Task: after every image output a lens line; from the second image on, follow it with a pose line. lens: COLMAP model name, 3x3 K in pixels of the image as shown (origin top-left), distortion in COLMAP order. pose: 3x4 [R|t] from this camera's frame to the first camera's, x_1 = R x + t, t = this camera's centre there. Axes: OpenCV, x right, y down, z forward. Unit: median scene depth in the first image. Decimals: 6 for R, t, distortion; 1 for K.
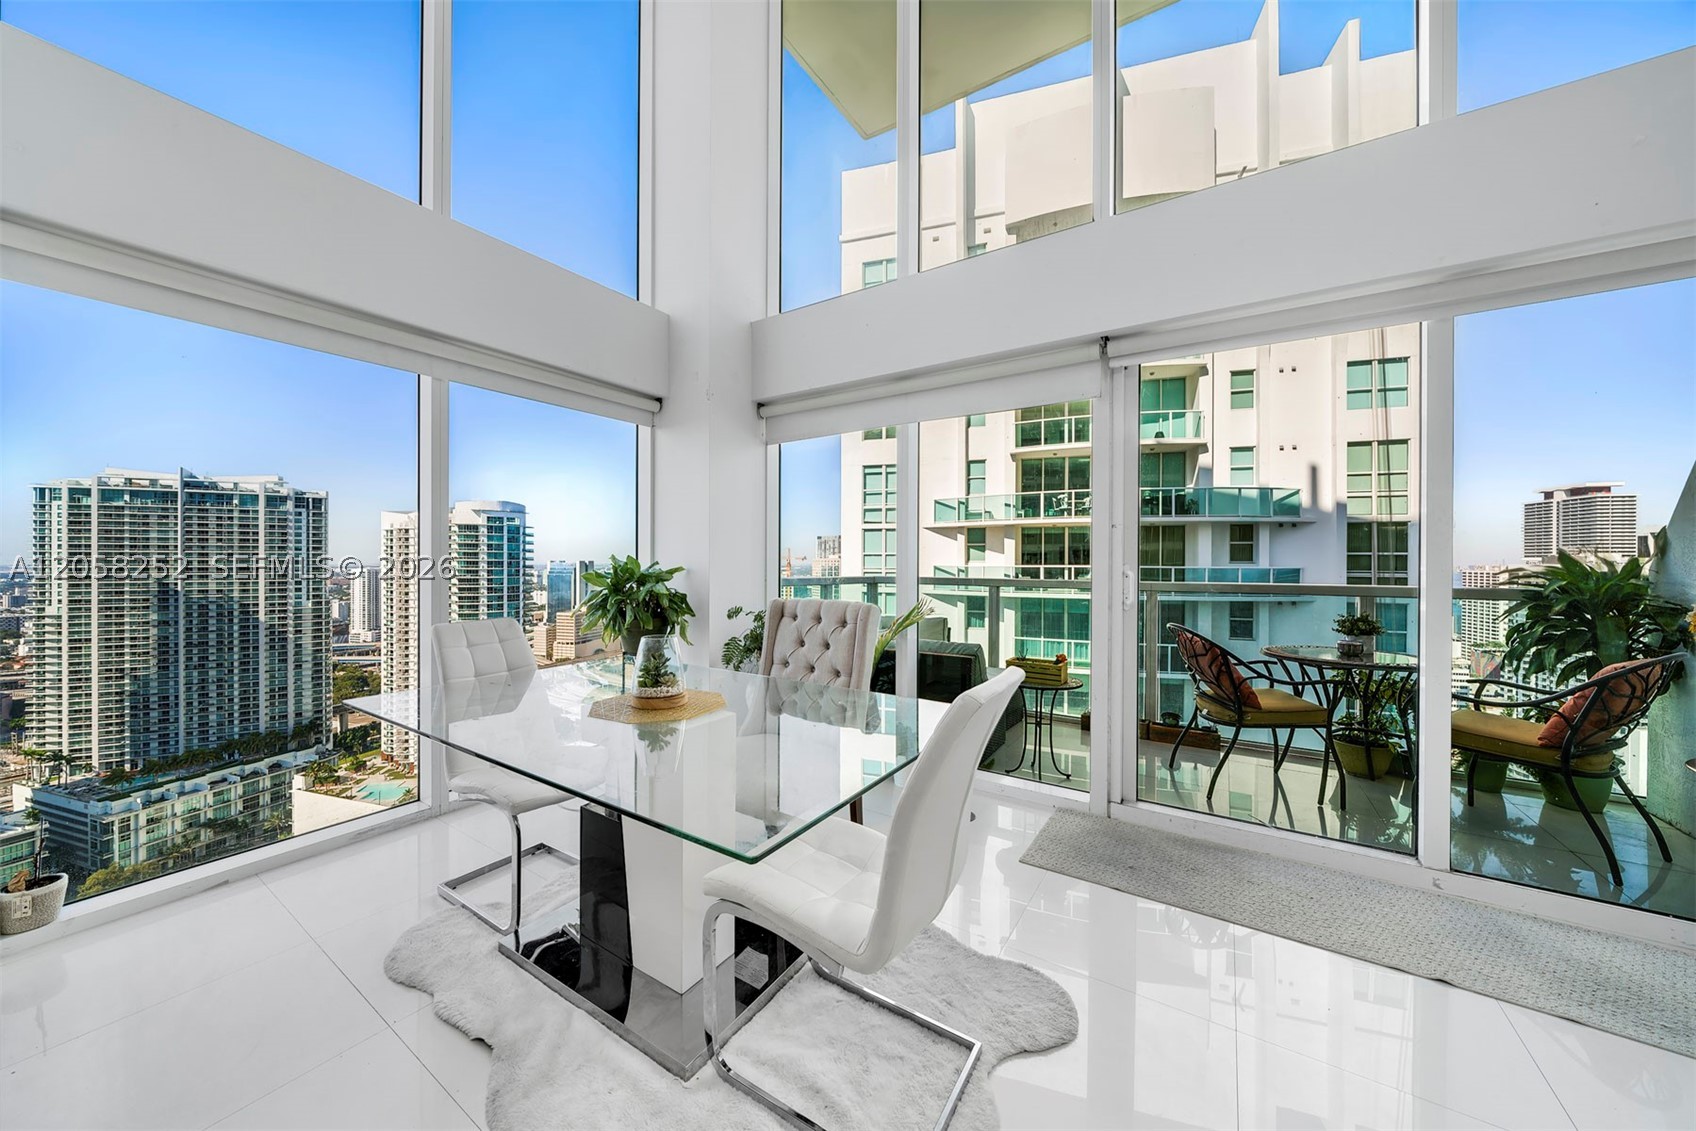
lens RADIAL K [[580.2, 0, 842.3], [0, 580.2, 559.1], [0, 0, 1]] dist [-0.003955, -0.000393]
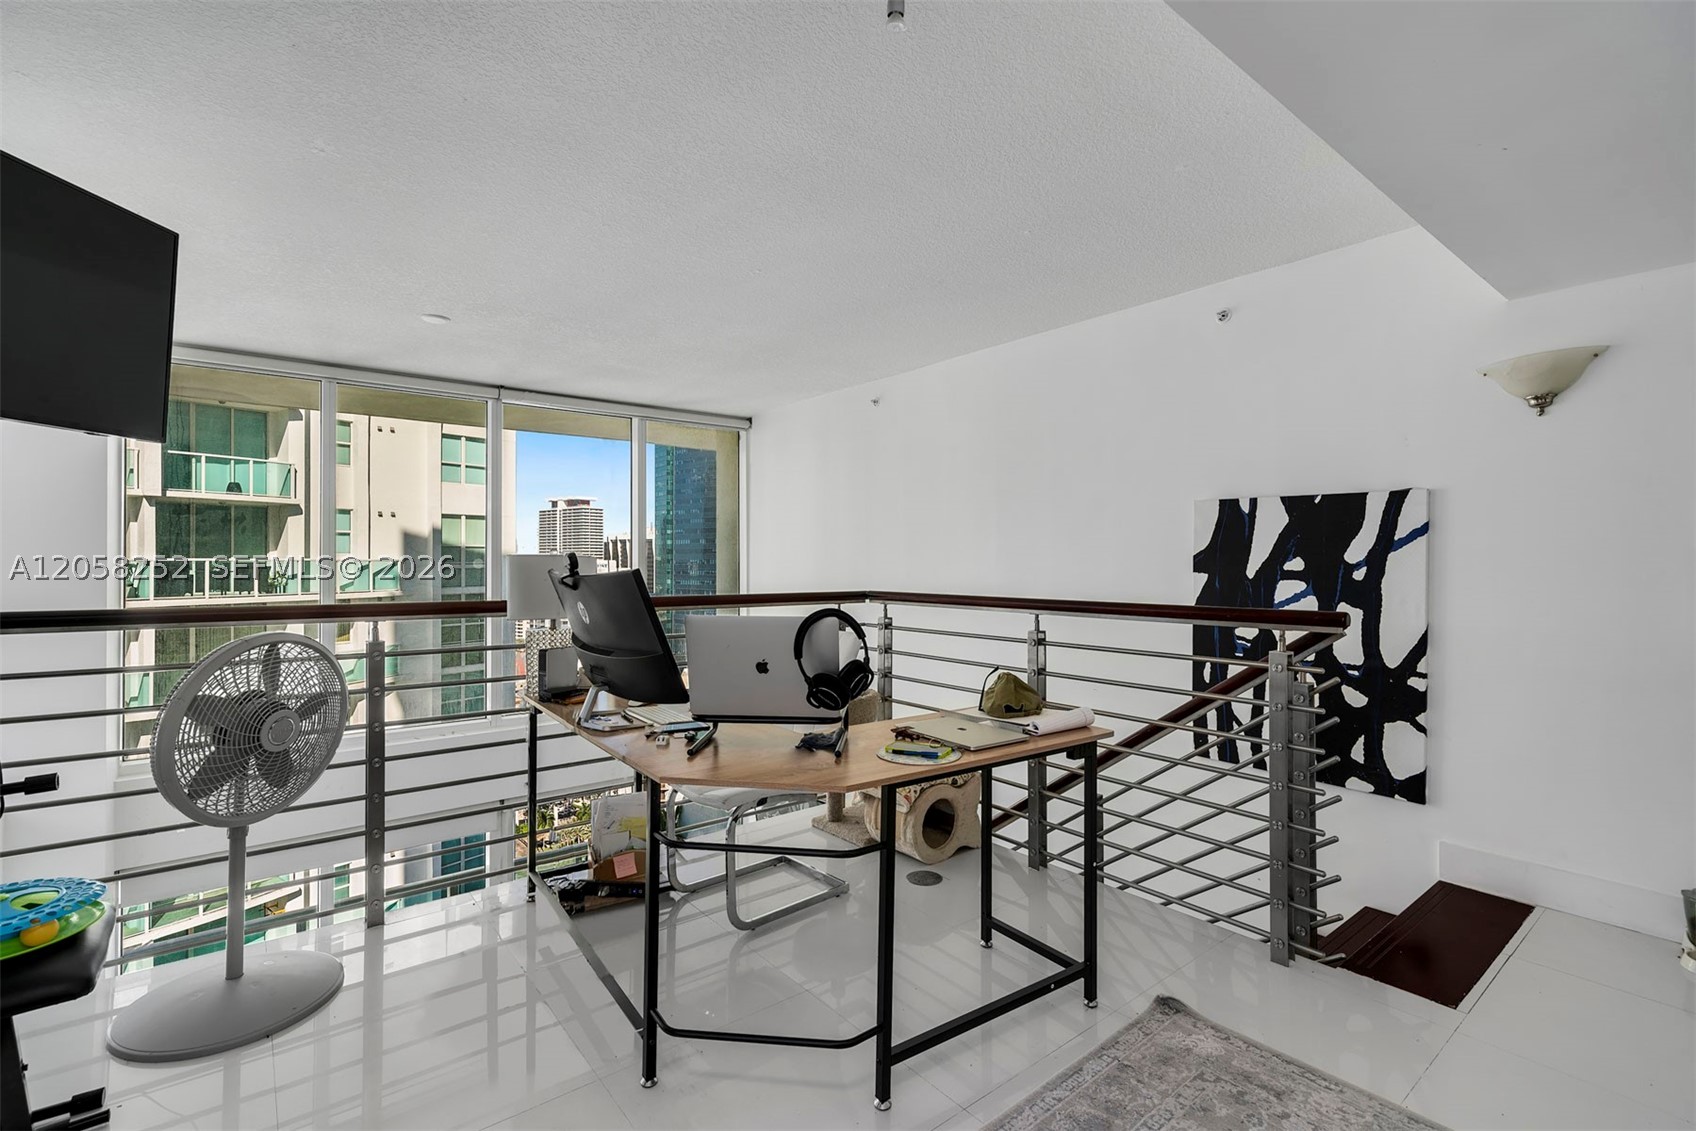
lens RADIAL K [[755.2, 0, 843.9], [0, 755.2, 556.2], [0, 0, 1]] dist [-0.001065, -0.000087]
pose [[0.312073, 0.002196, 0.950056, -0.134542], [0.000223, 0.999997, -0.002384, -0.113802], [-0.950058, 0.000956, 0.312071, -0.064127]]
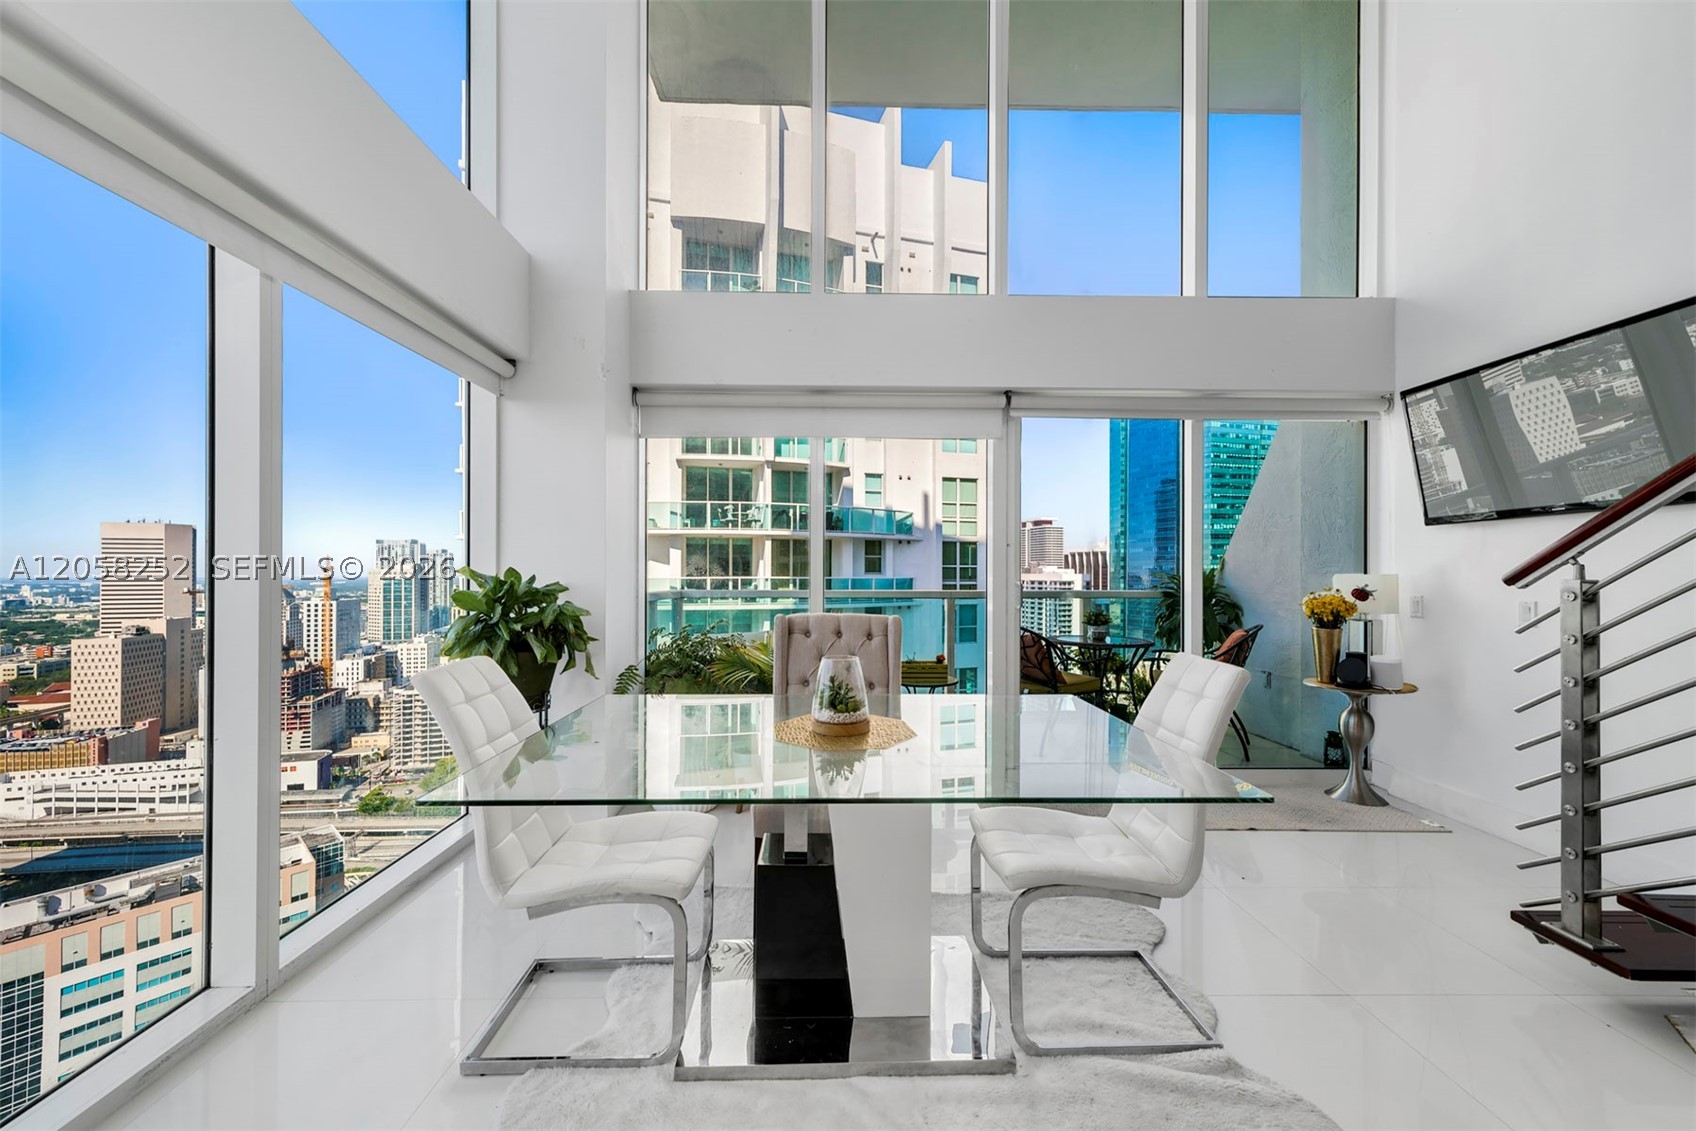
lens RADIAL K [[617.7, 0, 841.5], [0, 617.7, 569.9], [0, 0, 1]] dist [-0.002410, 0.001605]
pose [[0.825001, -0.000347, 0.565131, -0.059953], [0.000565, 1.000000, -0.000211, -0.000395], [-0.565131, 0.000493, 0.825001, 0.013120]]
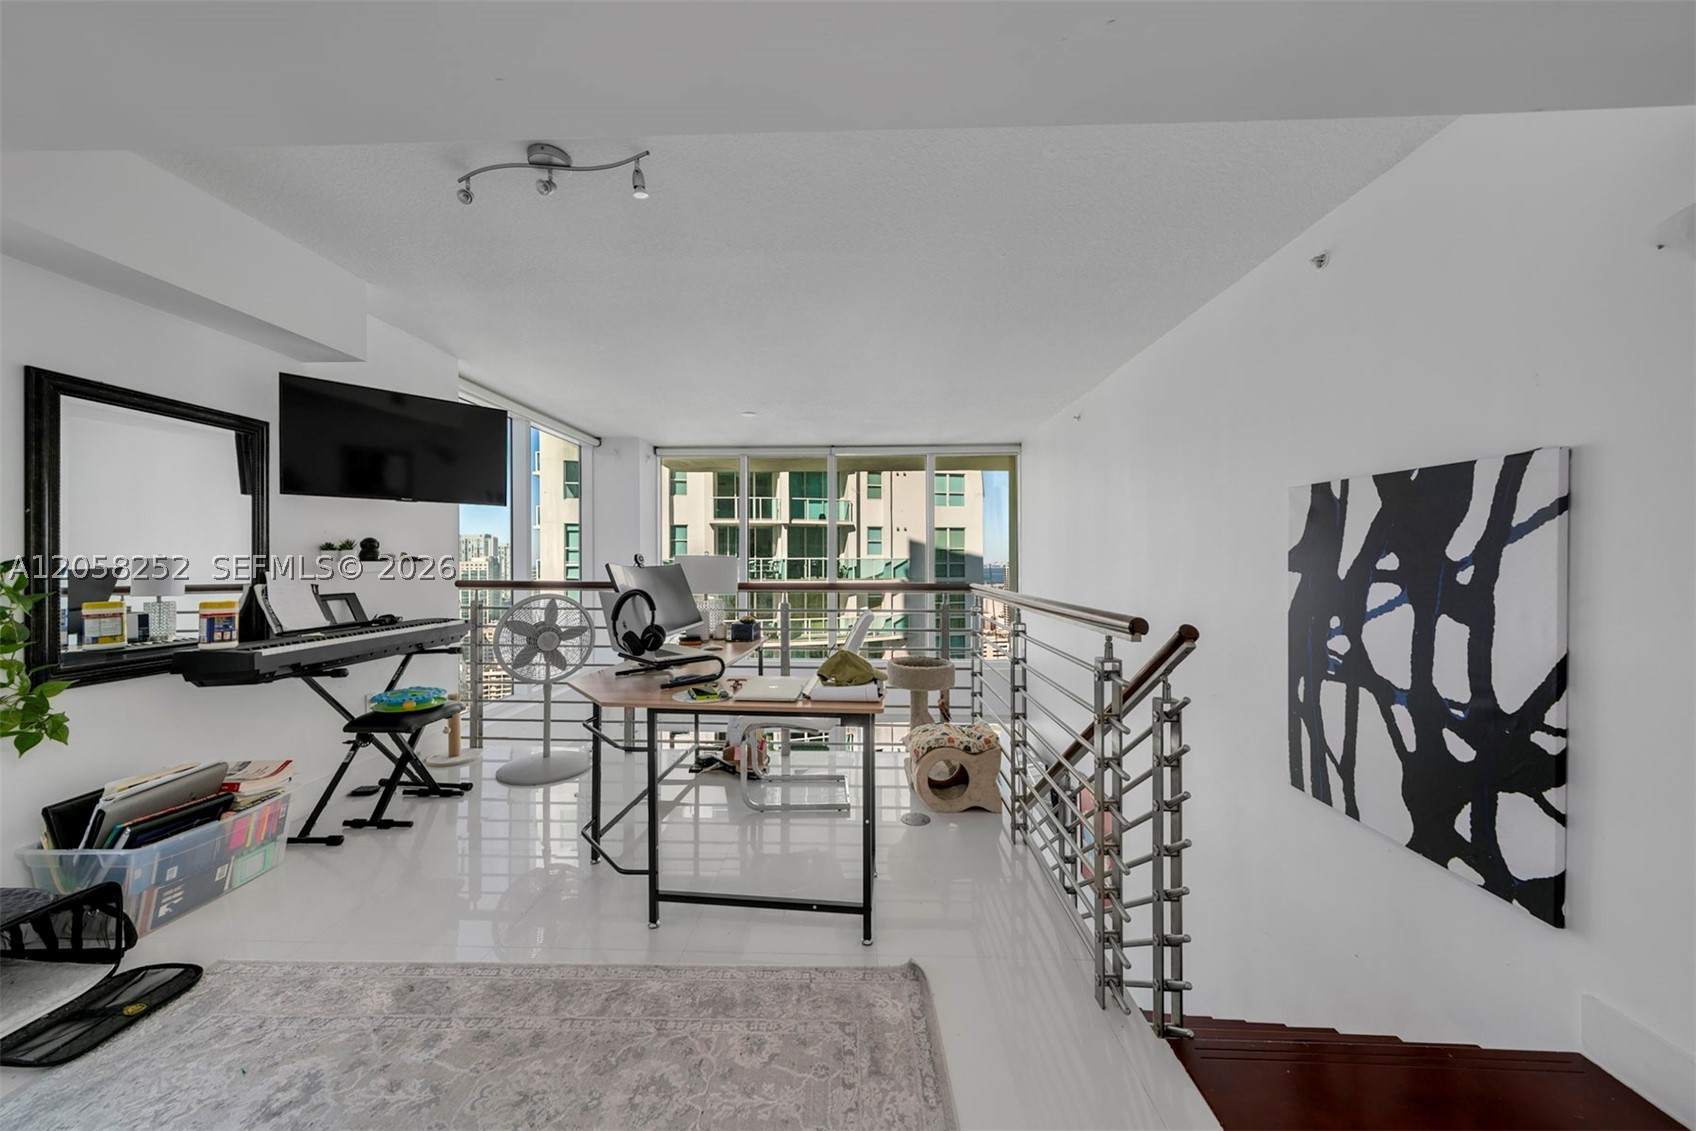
lens RADIAL K [[580.2, 0, 848.5], [0, 580.2, 559.0], [0, 0, 1]] dist [-0.003955, -0.000393]
pose [[0.851200, -0.004430, 0.524823, -0.082192], [0.003995, 0.999990, 0.001962, -0.113495], [-0.524827, 0.000427, 0.851209, -0.132074]]
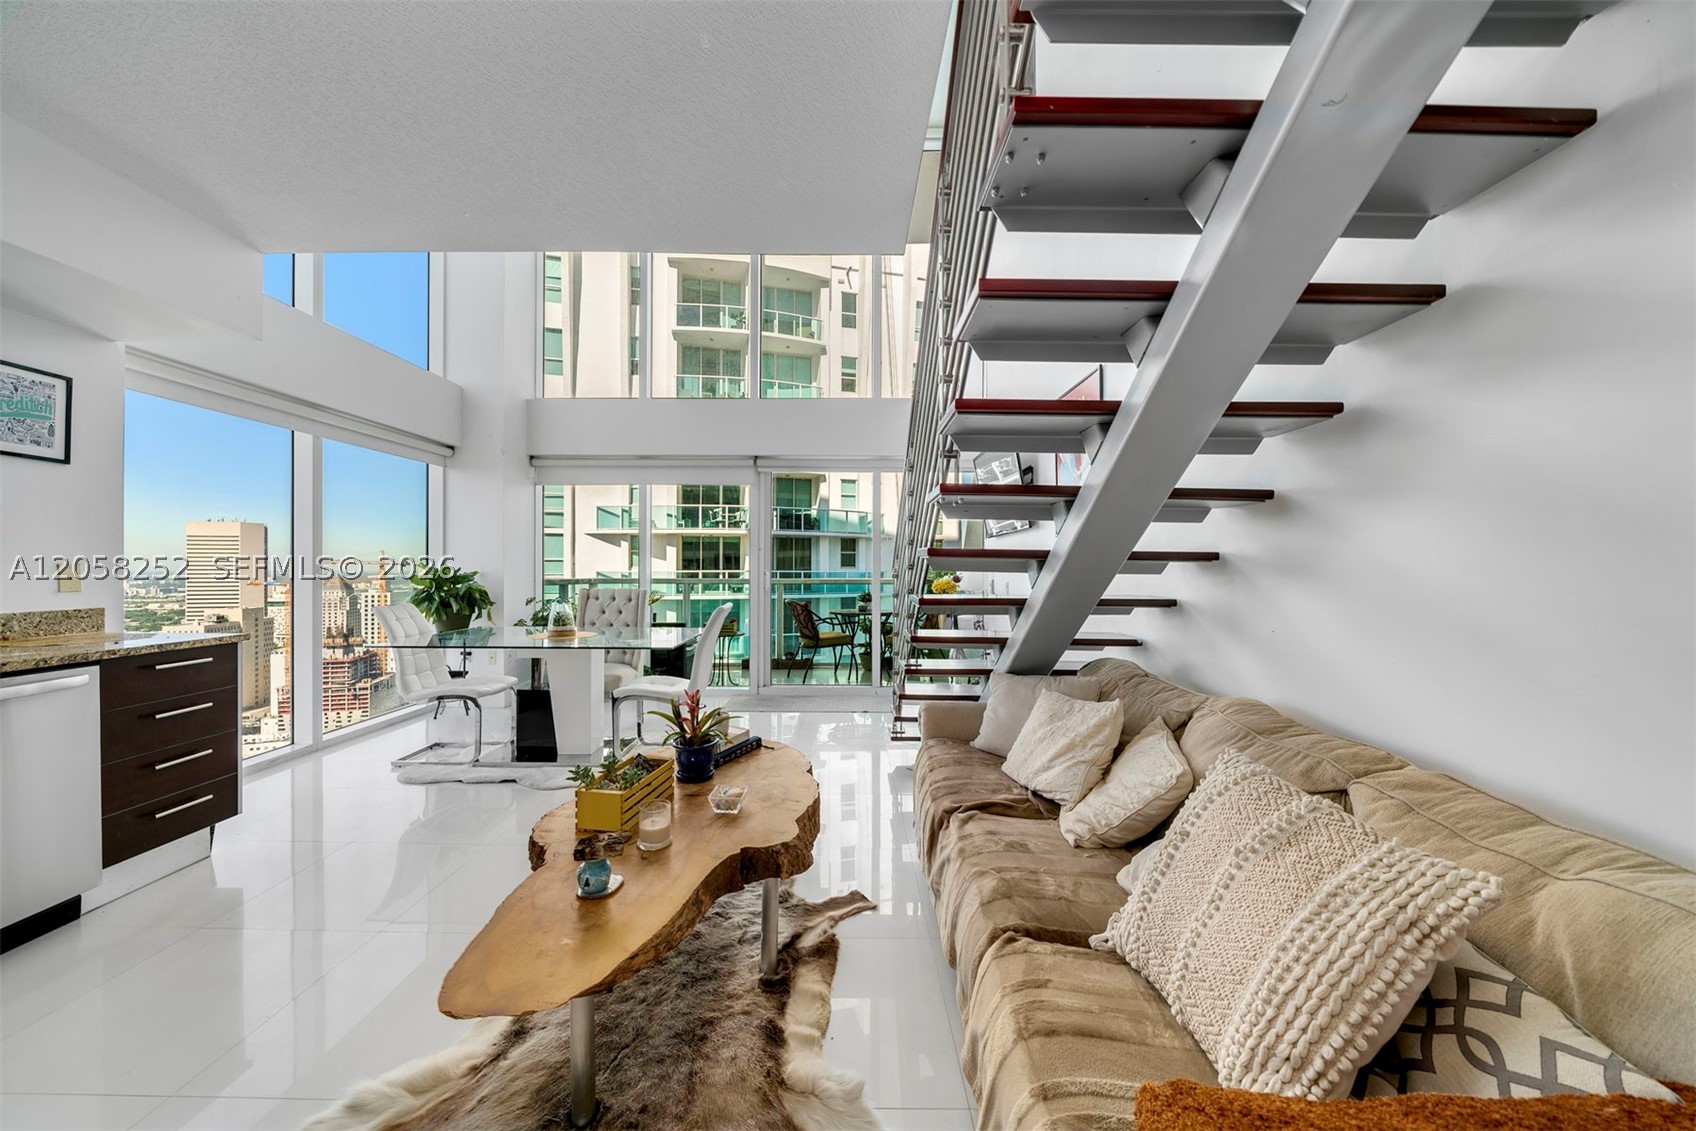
lens RADIAL K [[580.2, 0, 837.7], [0, 580.2, 567.8], [0, 0, 1]] dist [-0.003955, -0.000393]
pose [[0.840087, -0.002453, 0.542447, -0.042189], [-0.000334, 0.999987, 0.005038, -0.000393], [-0.542452, -0.004414, 0.840075, -0.089055]]
